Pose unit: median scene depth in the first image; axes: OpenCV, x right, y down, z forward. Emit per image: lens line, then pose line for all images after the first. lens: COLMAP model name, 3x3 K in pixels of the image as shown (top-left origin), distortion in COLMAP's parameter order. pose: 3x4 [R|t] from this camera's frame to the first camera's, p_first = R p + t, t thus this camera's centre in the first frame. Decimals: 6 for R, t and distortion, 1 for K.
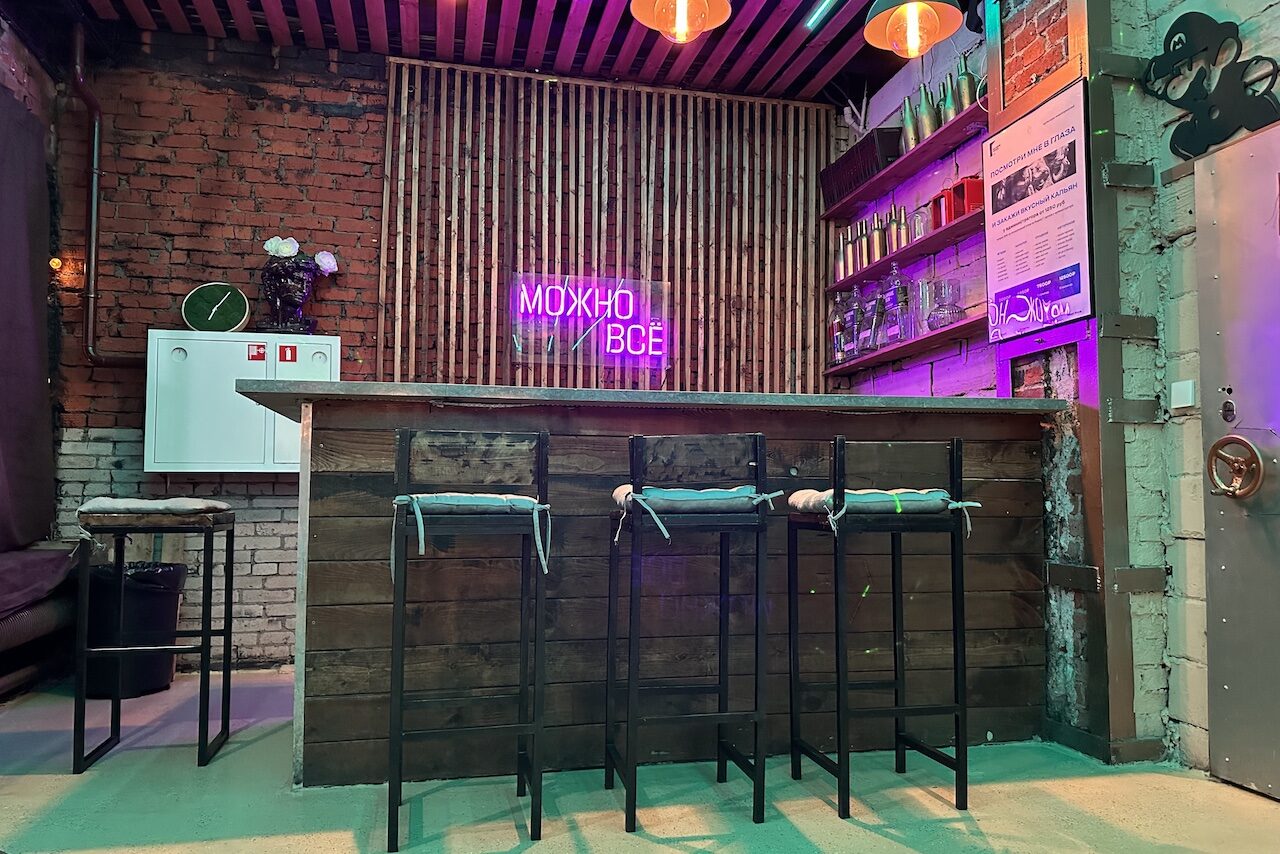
lens RADIAL K [[873.5, 0, 644.2], [0, 873.5, 447.7], [0, 0, 1]] dist [0.115389, -0.155457]
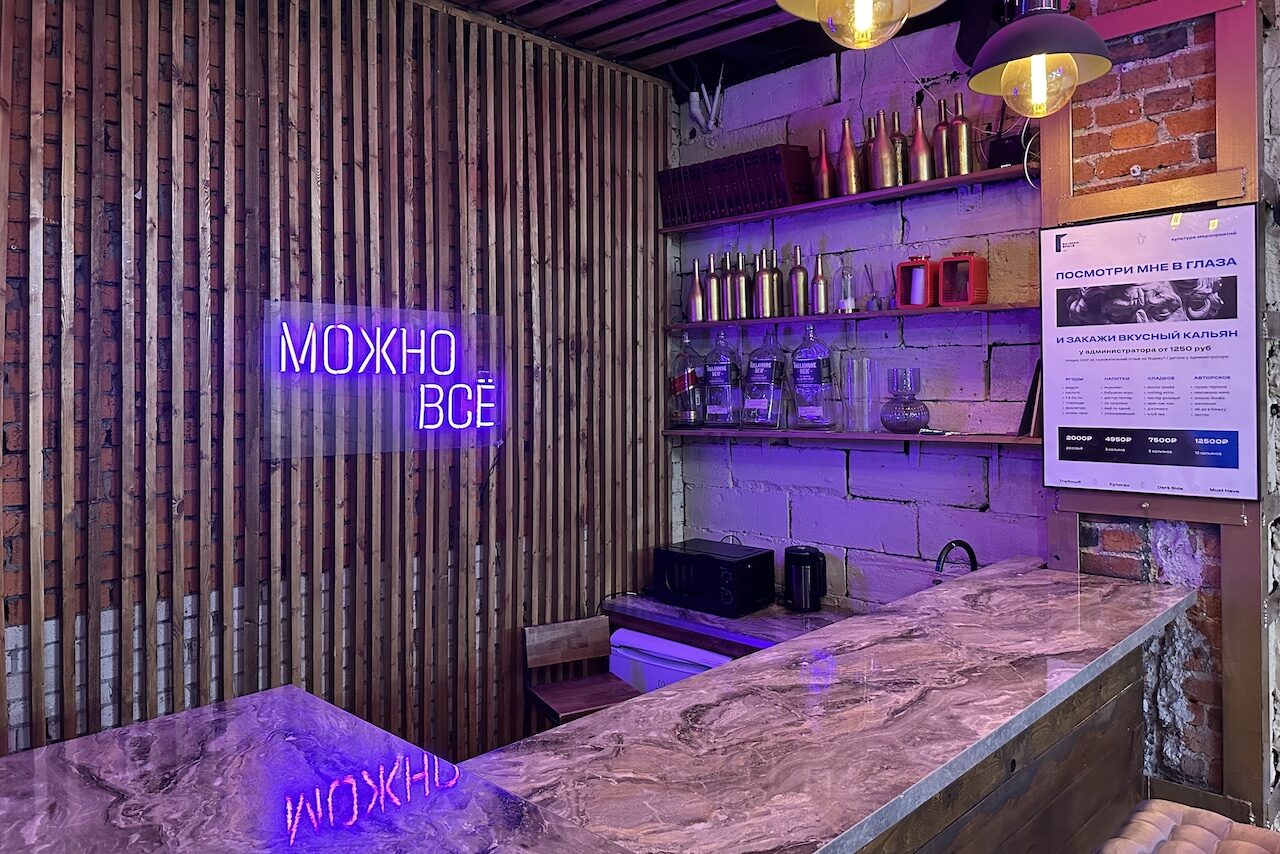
lens RADIAL K [[884.3, 0, 650.3], [0, 884.3, 406.5], [0, 0, 1]] dist [0.116755, -0.165502]
pose [[0.843839, -0.017784, 0.536302, -0.247066], [-0.017427, 0.998015, 0.060515, -0.167219], [-0.536313, -0.060411, 0.841854, 0.370004]]
